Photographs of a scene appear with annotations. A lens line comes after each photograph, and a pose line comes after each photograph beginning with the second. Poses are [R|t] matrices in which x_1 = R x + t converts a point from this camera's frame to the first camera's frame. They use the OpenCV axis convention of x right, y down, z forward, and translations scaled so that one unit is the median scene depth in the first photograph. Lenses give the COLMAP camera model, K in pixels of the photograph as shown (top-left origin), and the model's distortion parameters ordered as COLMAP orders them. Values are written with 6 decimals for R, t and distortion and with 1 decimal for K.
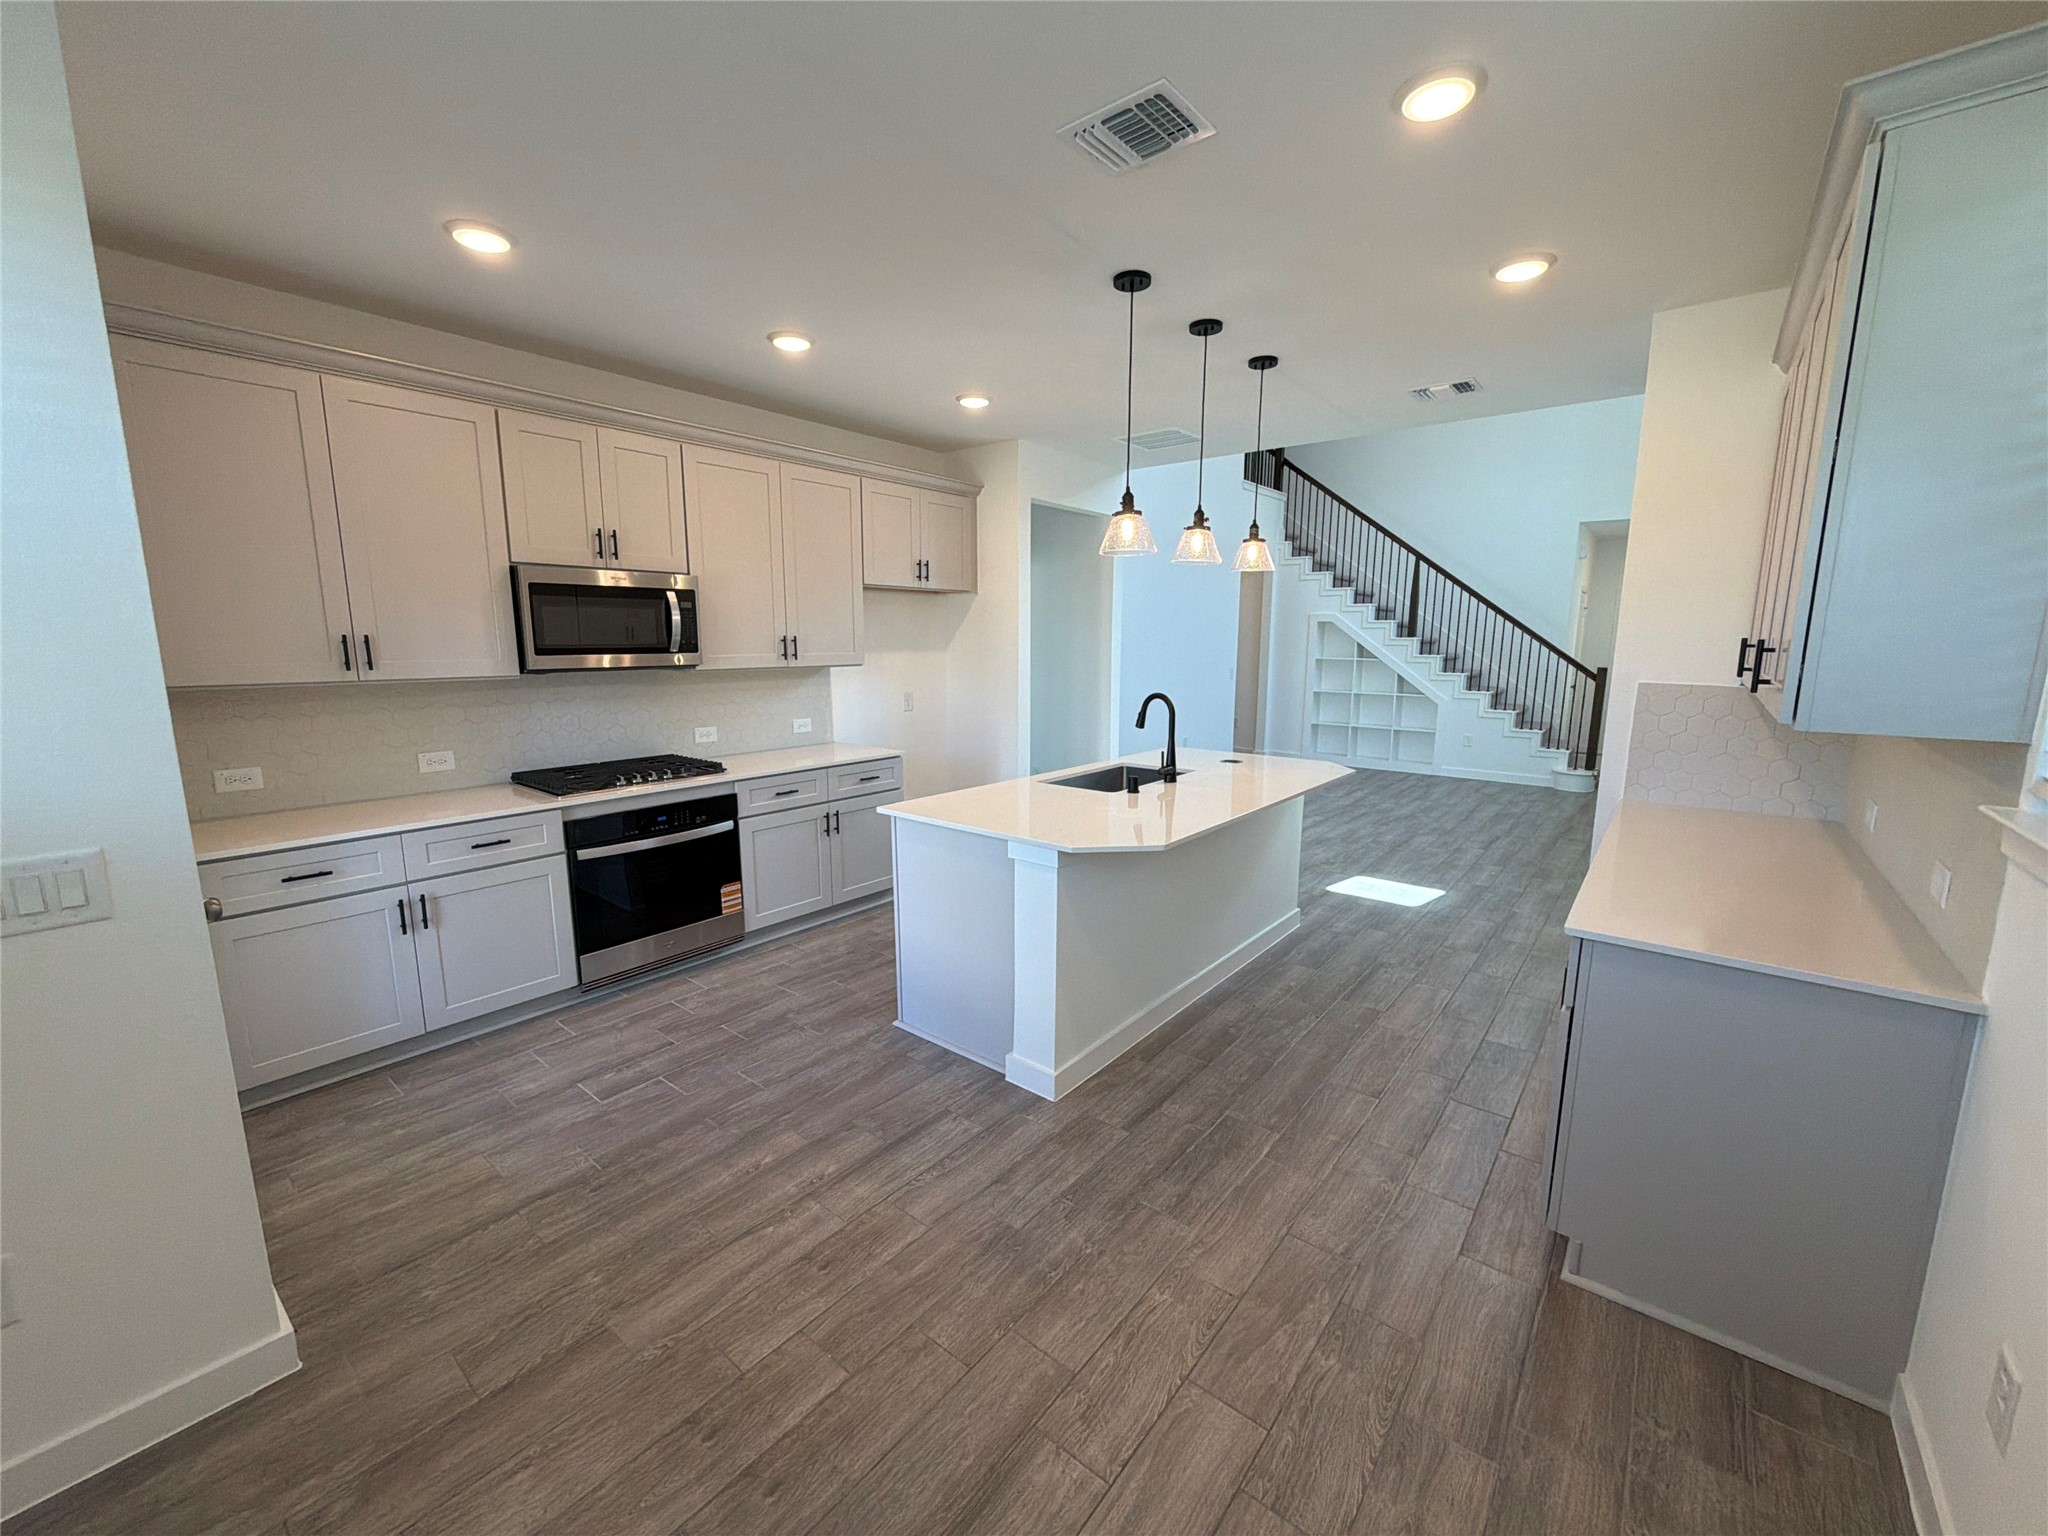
lens RADIAL K [[812.4, 0, 1030.3], [0, 812.4, 770.9], [0, 0, 1]] dist [0.001420, 0.000352]
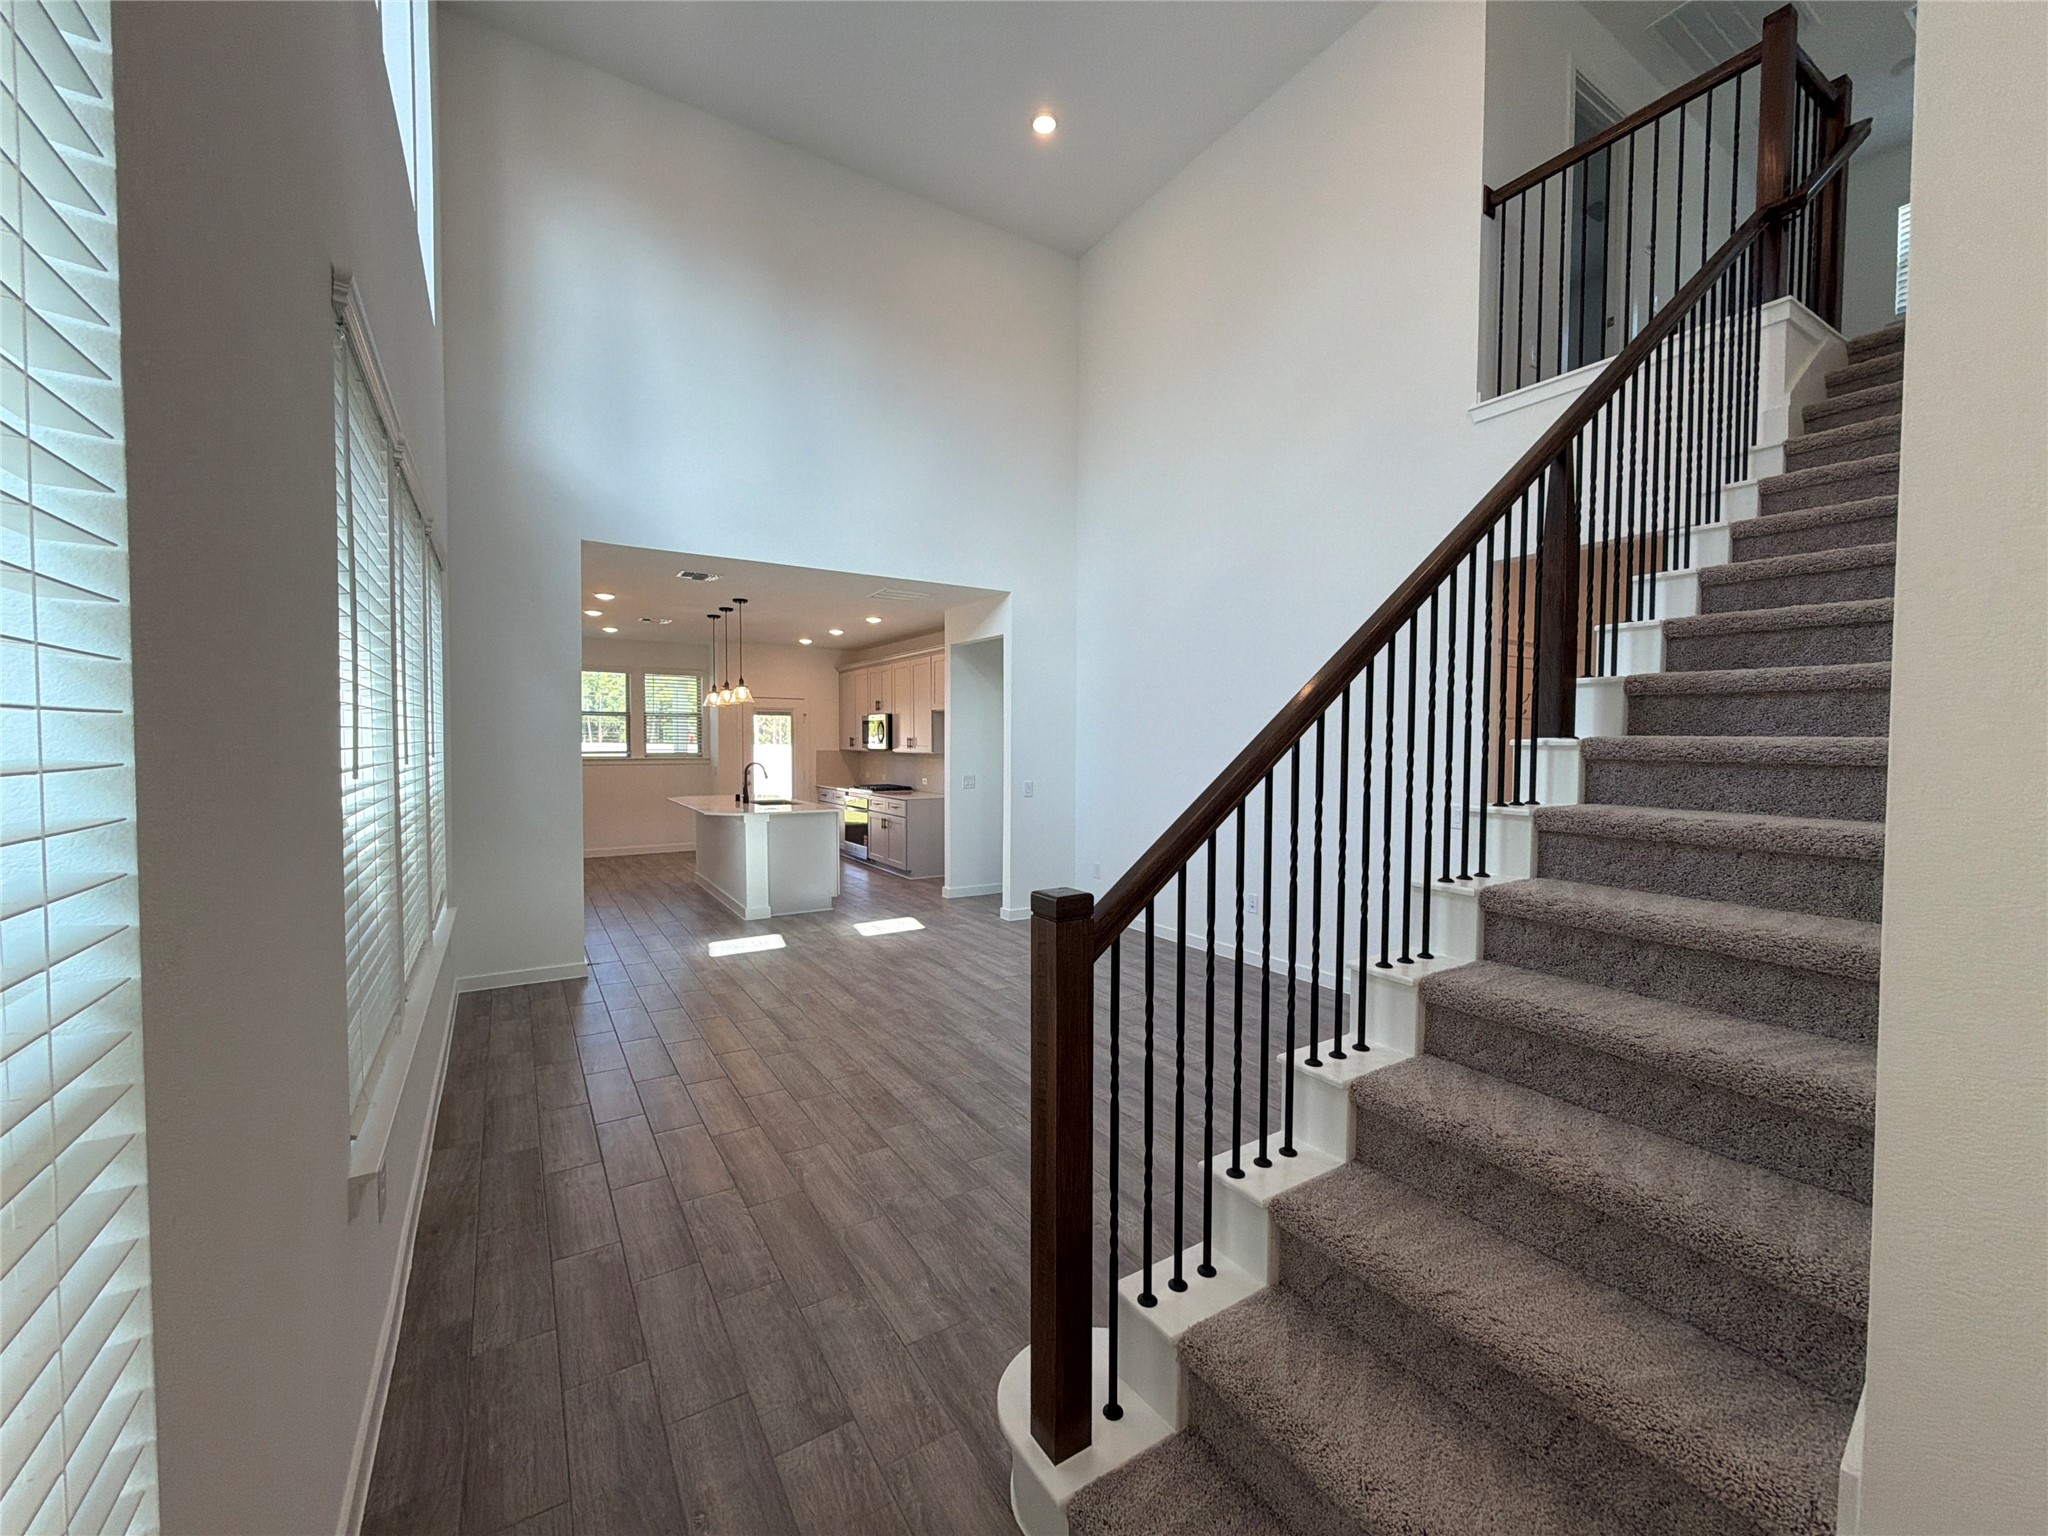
lens RADIAL K [[812.4, 0, 1017.3], [0, 812.4, 772.4], [0, 0, 1]] dist [0.001420, 0.000352]
pose [[-0.323506, 0.033522, -0.945632, 0.845501], [-0.163335, 0.982392, 0.090703, -0.162055], [0.932023, 0.183797, -0.312334, 1.001675]]
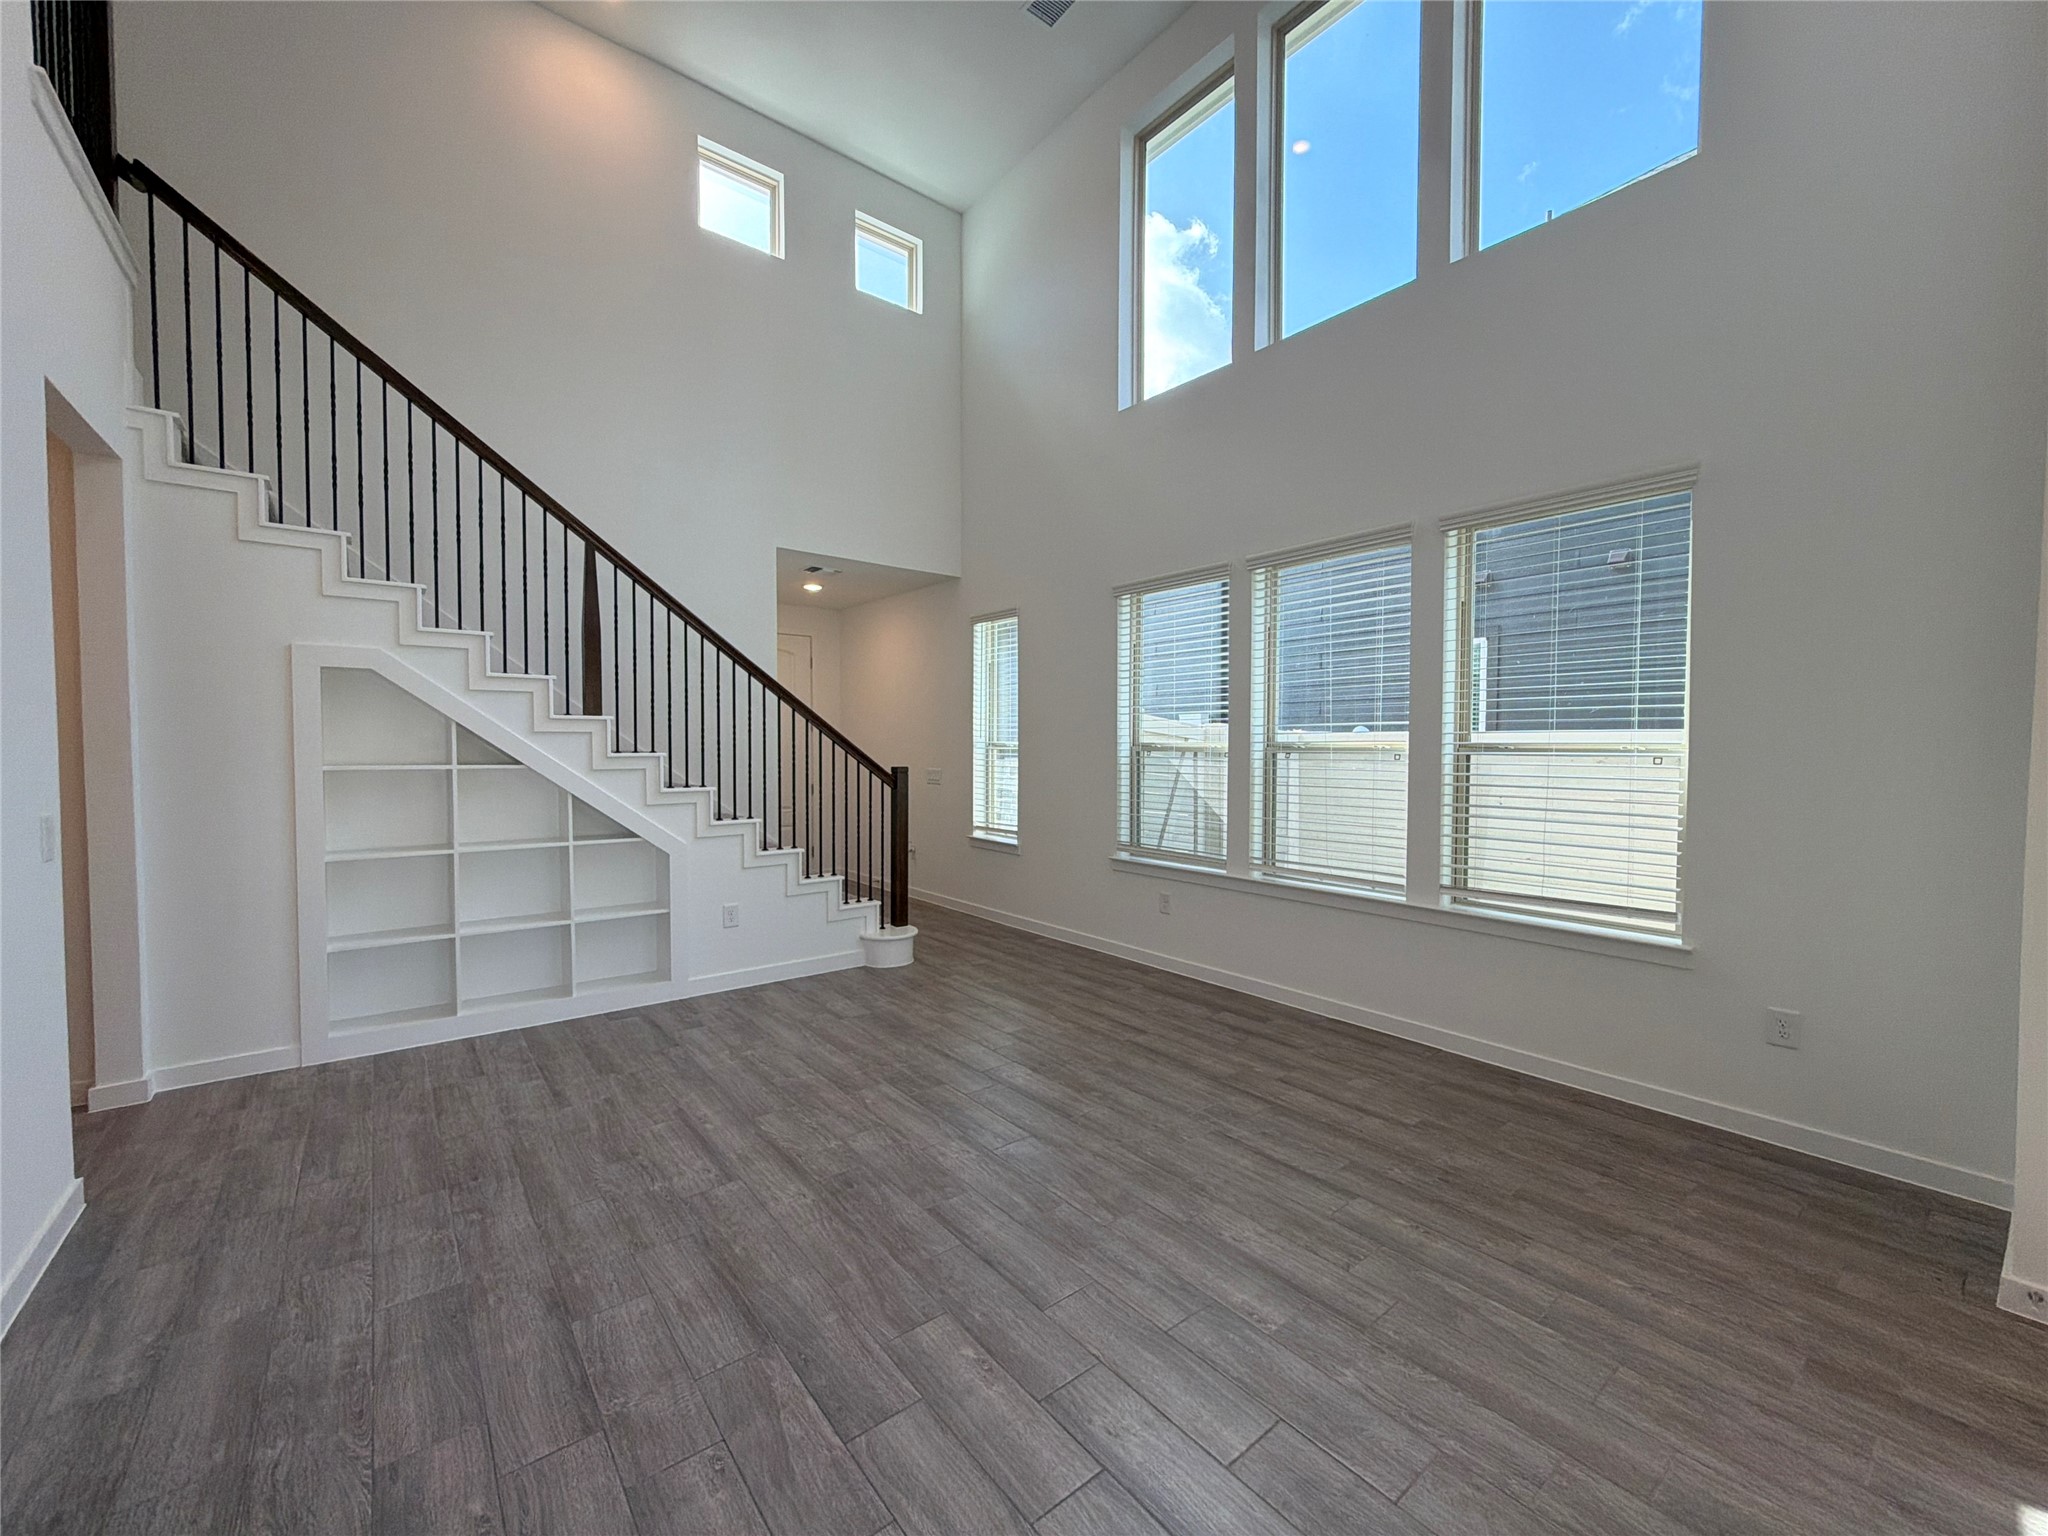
lens RADIAL K [[812.4, 0, 1015.0], [0, 812.4, 768.4], [0, 0, 1]] dist [0.001420, 0.000352]
pose [[0.221152, -0.030622, 0.974758, 0.084037], [0.160202, 0.987070, -0.005338, -0.103107], [-0.961991, 0.157339, 0.223199, 0.735167]]
